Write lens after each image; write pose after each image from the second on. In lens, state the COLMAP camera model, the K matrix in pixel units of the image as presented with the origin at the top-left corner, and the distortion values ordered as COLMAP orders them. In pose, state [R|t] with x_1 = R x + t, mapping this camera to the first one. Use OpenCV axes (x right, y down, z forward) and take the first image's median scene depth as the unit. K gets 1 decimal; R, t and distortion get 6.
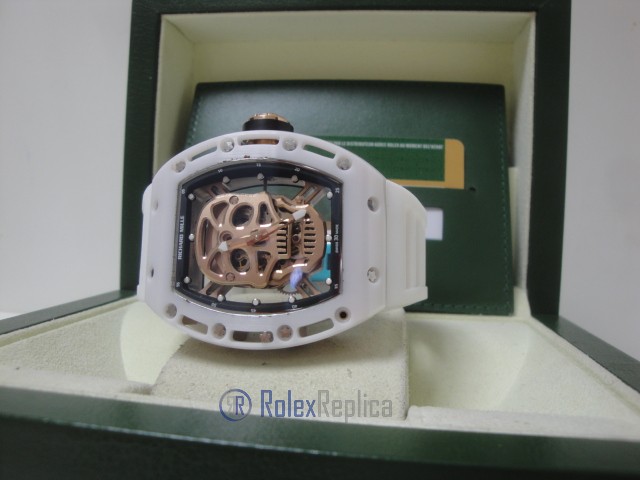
lens RADIAL K [[519.4, 0, 326.4], [0, 519.4, 240.7], [0, 0, 1]] dist [-0.141652, 0.053649]
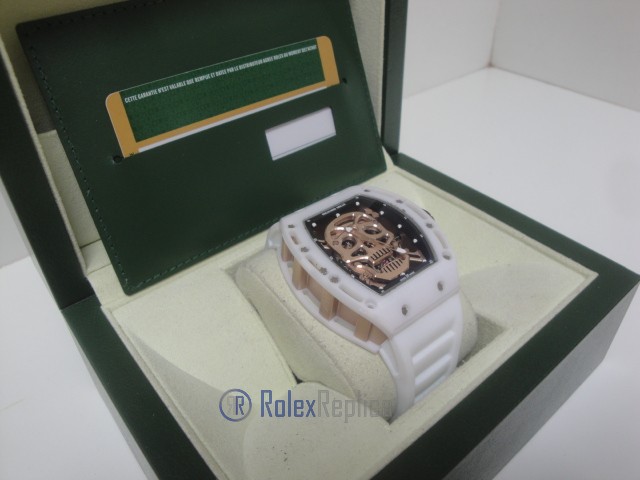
lens RADIAL K [[519.4, 0, 319.9], [0, 519.4, 240.2], [0, 0, 1]] dist [-0.141652, 0.053649]
pose [[0.682222, -0.491784, 0.541038, -0.545418], [0.083711, 0.787659, 0.610398, -0.519253], [-0.726337, -0.371136, 0.578526, 0.240923]]
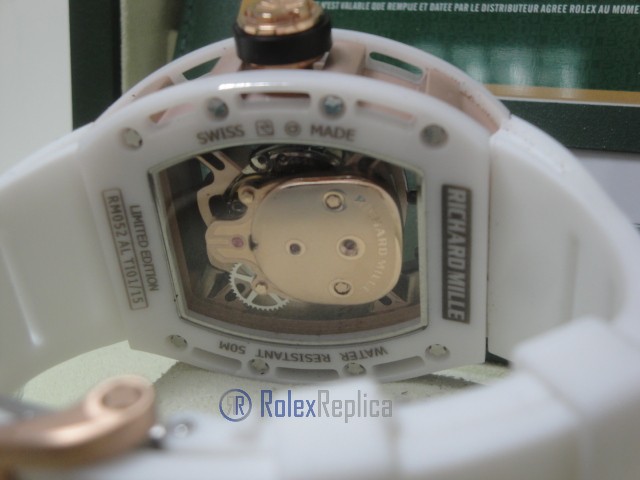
lens RADIAL K [[829.9, 0, 317.4], [0, 829.9, 239.7], [0, 0, 1]] dist [0.037144, 0.000000]
pose [[0.956787, 0.059139, -0.284711, 0.131202], [-0.014053, 0.987361, 0.157865, -0.100169], [0.290449, -0.147043, 0.945525, 0.210588]]
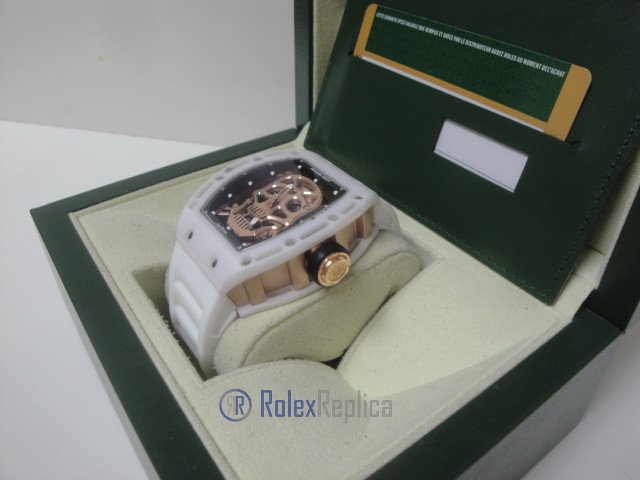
lens RADIAL K [[519.4, 0, 323.4], [0, 519.4, 238.2], [0, 0, 1]] dist [-0.141652, 0.053649]
pose [[0.693783, 0.399358, -0.599315, 0.521419], [-0.016646, 0.840839, 0.541029, -0.375308], [0.719992, -0.365380, 0.590008, 0.239101]]
